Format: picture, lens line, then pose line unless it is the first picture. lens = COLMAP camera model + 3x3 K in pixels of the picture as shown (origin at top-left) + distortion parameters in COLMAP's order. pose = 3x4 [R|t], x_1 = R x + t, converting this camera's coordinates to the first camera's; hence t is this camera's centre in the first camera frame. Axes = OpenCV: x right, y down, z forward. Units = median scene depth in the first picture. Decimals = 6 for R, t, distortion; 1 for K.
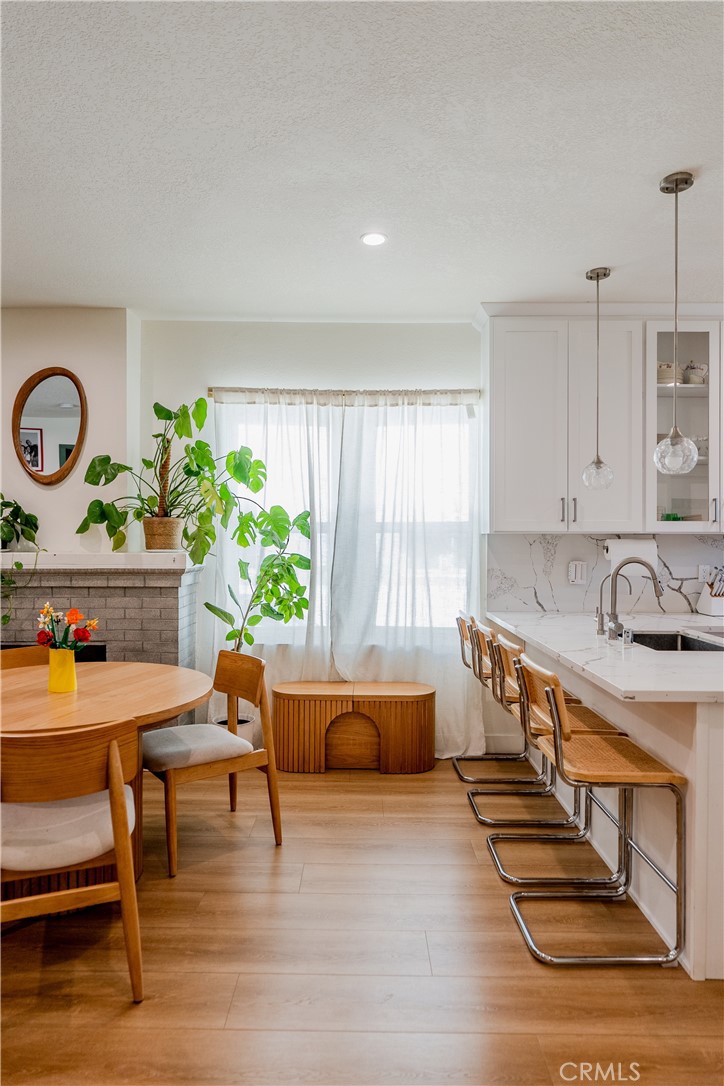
lens RADIAL K [[656.1, 0, 364.0], [0, 656.1, 545.9], [0, 0, 1]] dist [-0.002622, -0.000419]
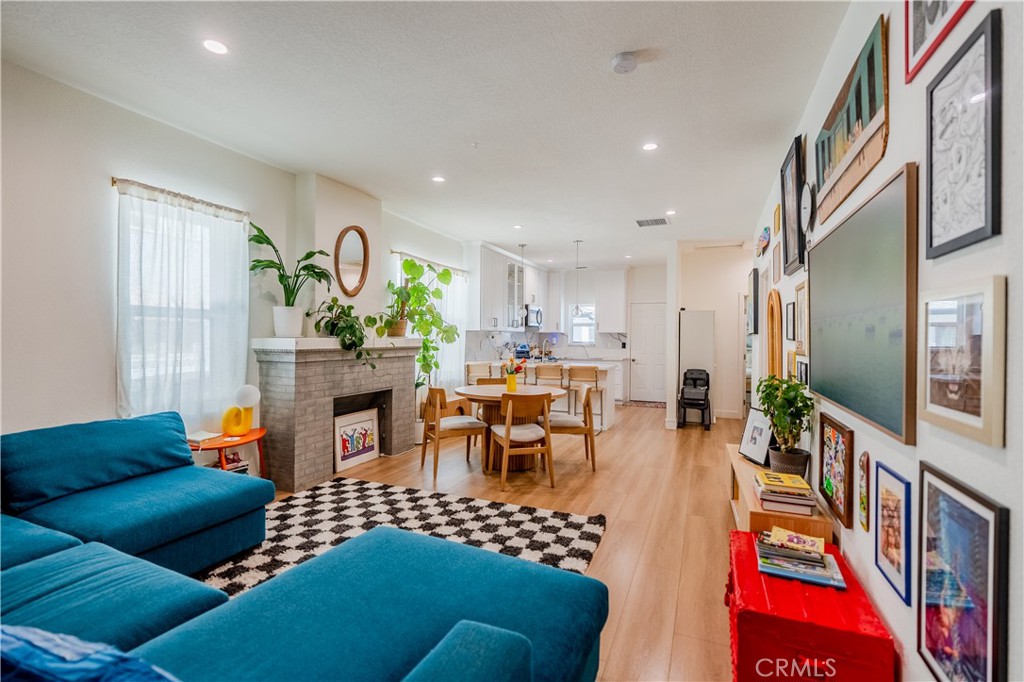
lens RADIAL K [[461.8, 0, 509.3], [0, 461.8, 339.9], [0, 0, 1]] dist [-0.007735, 0.002506]
pose [[0.391153, -0.005128, 0.920311, -1.349691], [-0.003675, 0.999968, 0.007134, 0.004087], [-0.920318, -0.006173, 0.391122, 0.183449]]
